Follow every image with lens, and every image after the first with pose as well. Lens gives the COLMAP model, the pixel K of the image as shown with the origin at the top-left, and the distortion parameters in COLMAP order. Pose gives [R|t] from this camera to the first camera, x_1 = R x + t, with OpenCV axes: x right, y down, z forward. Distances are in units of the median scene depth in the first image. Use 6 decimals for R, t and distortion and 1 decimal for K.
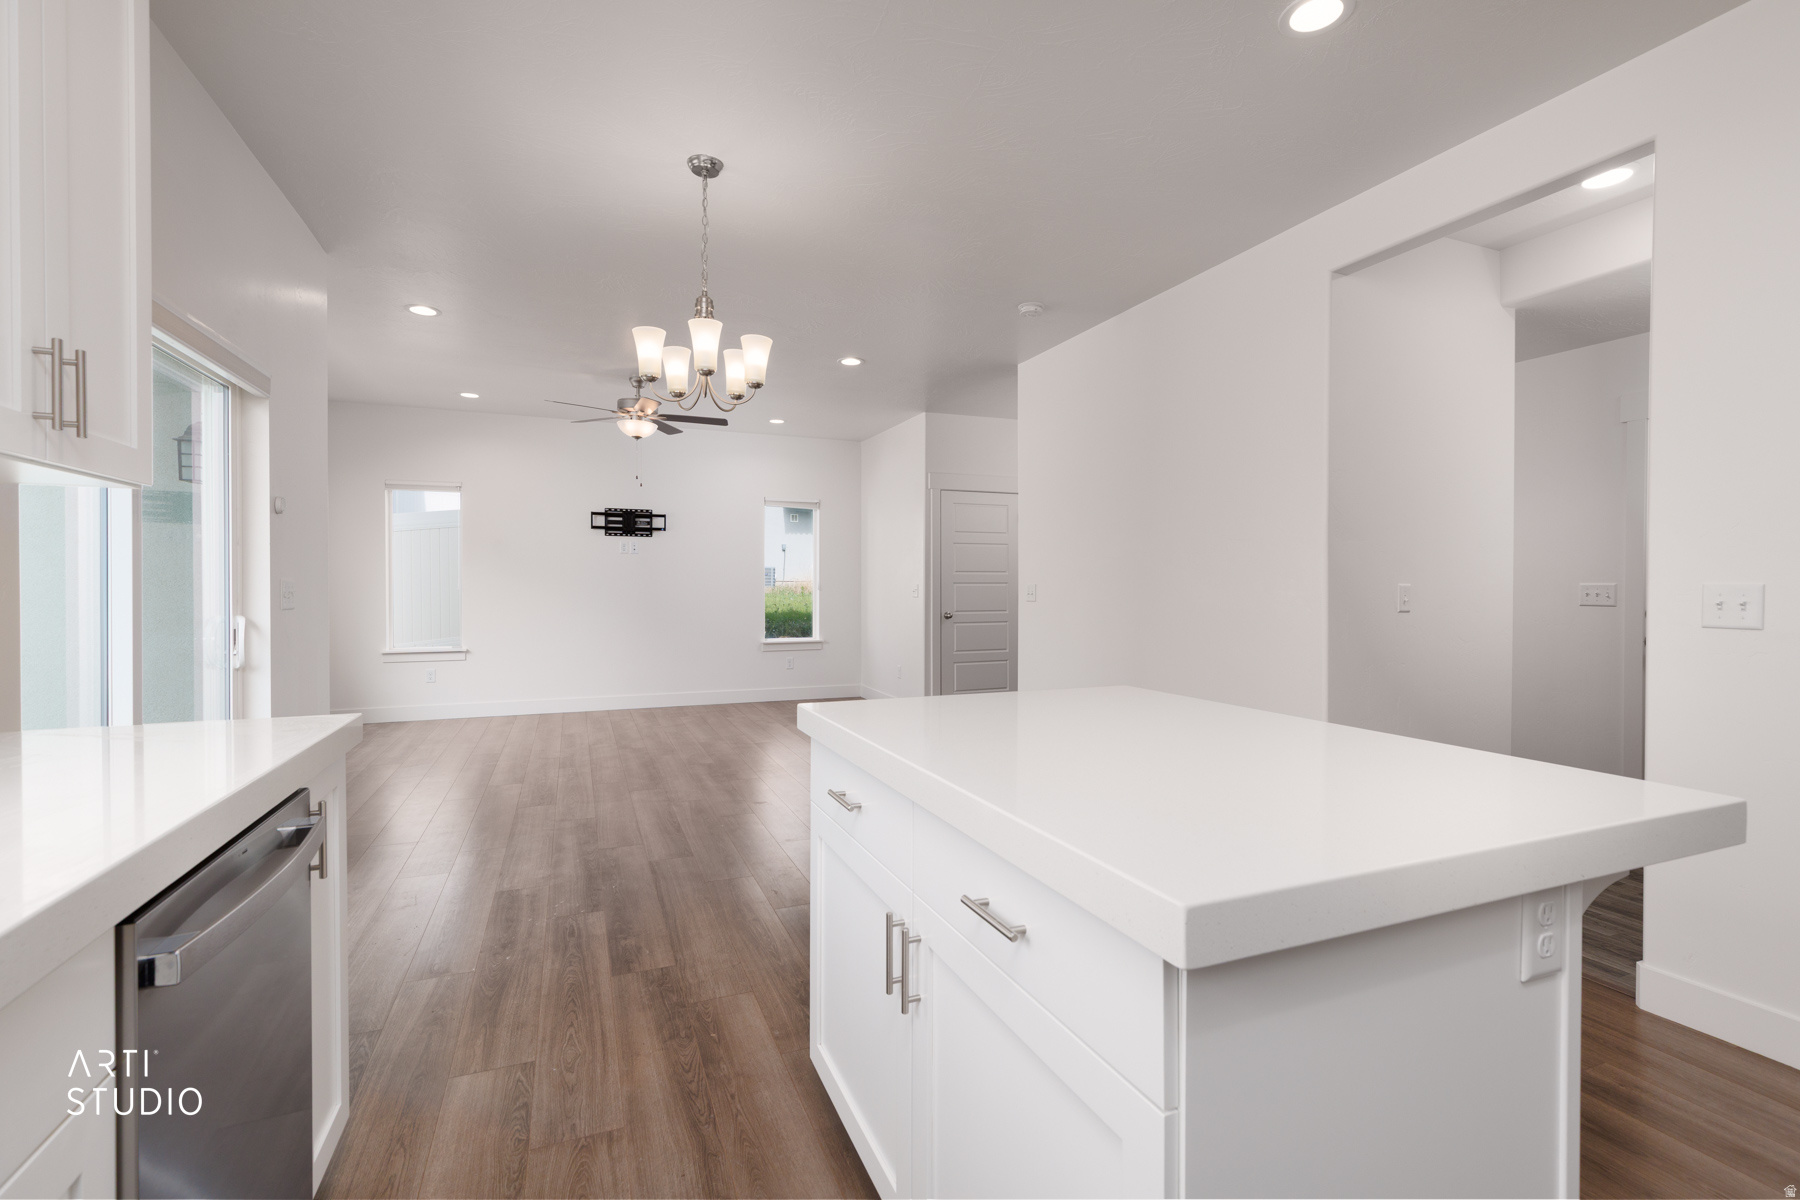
lens RADIAL K [[805.6, 0, 895.9], [0, 805.6, 588.9], [0, 0, 1]] dist [0.012552, 0.000047]
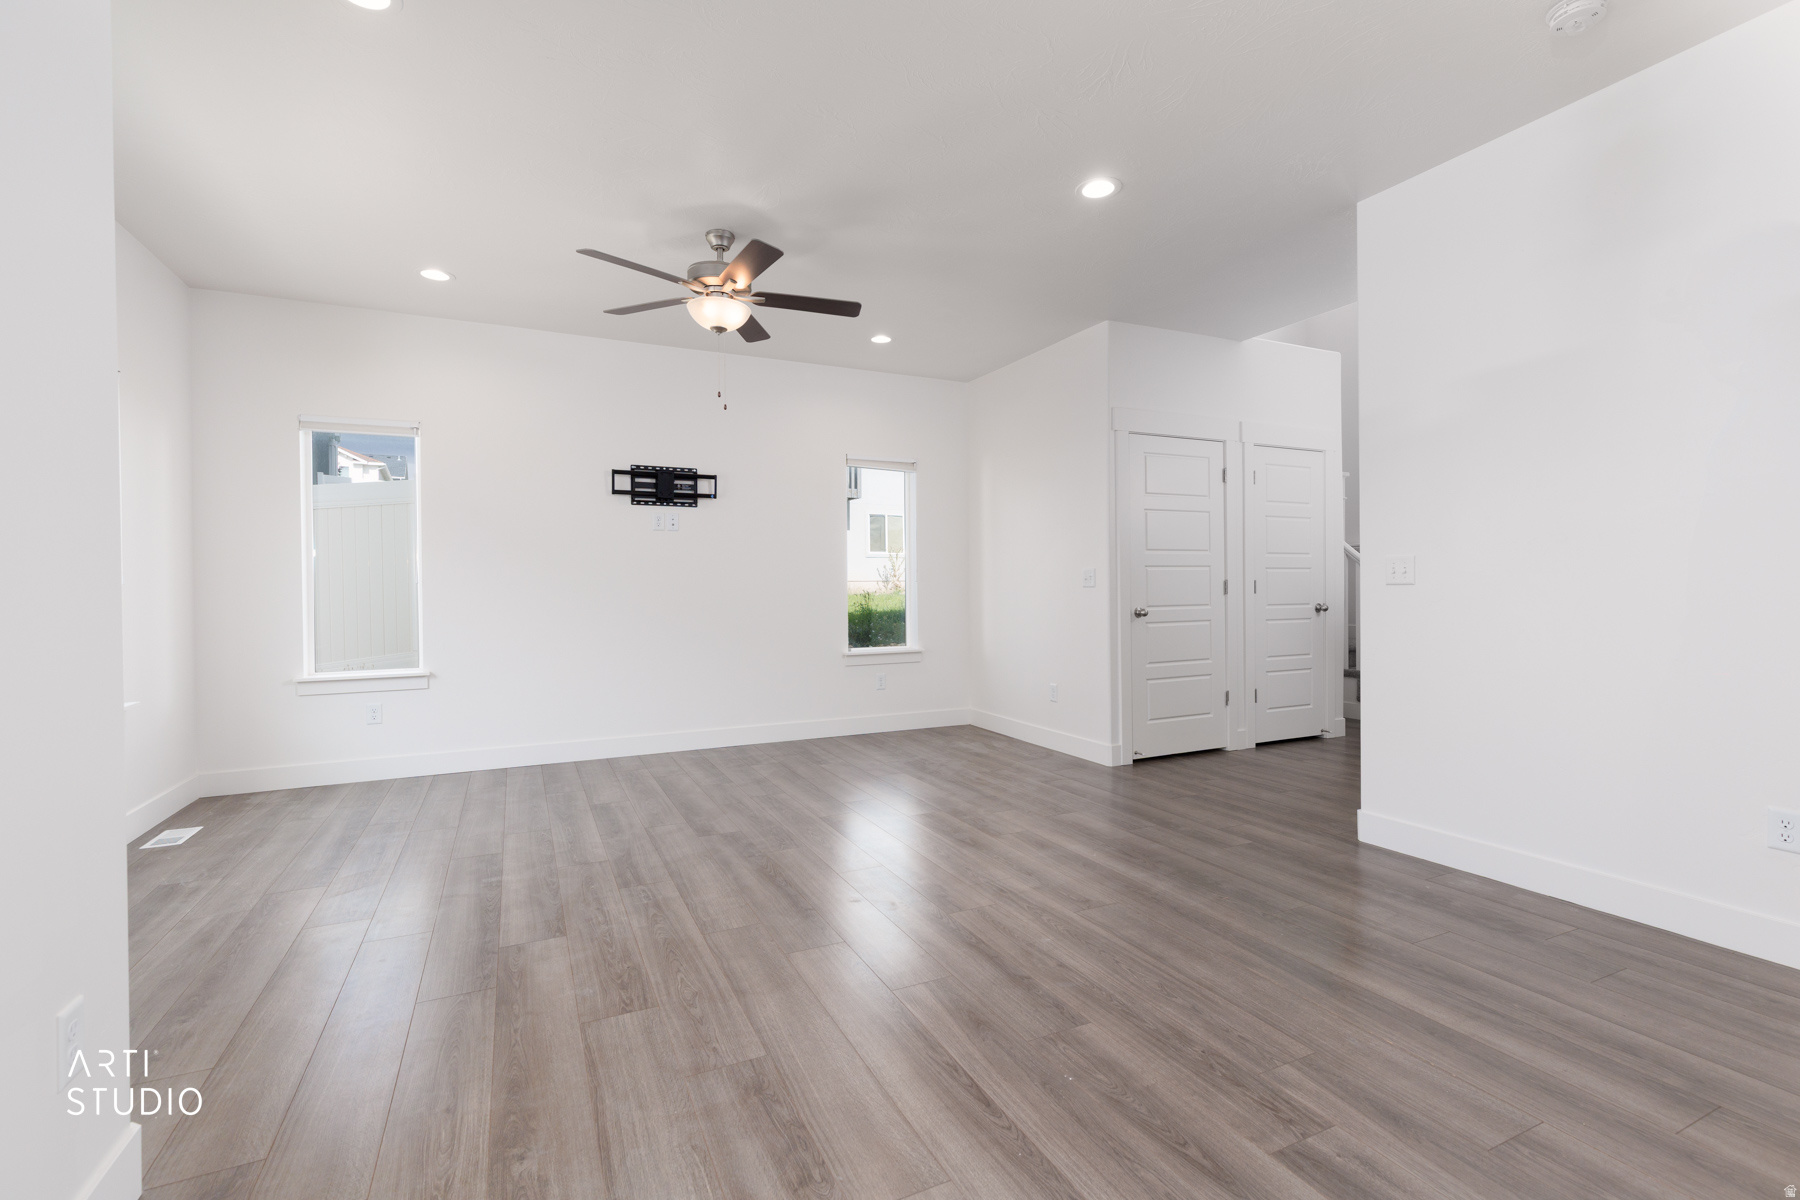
lens RADIAL K [[799.7, 0, 905.9], [0, 799.7, 594.6], [0, 0, 1]] dist [-0.000517, -0.000043]
pose [[0.997238, -0.010635, 0.073510, -0.176365], [0.010402, 0.999940, 0.003560, 0.011750], [-0.073544, -0.002786, 0.997288, 0.296180]]
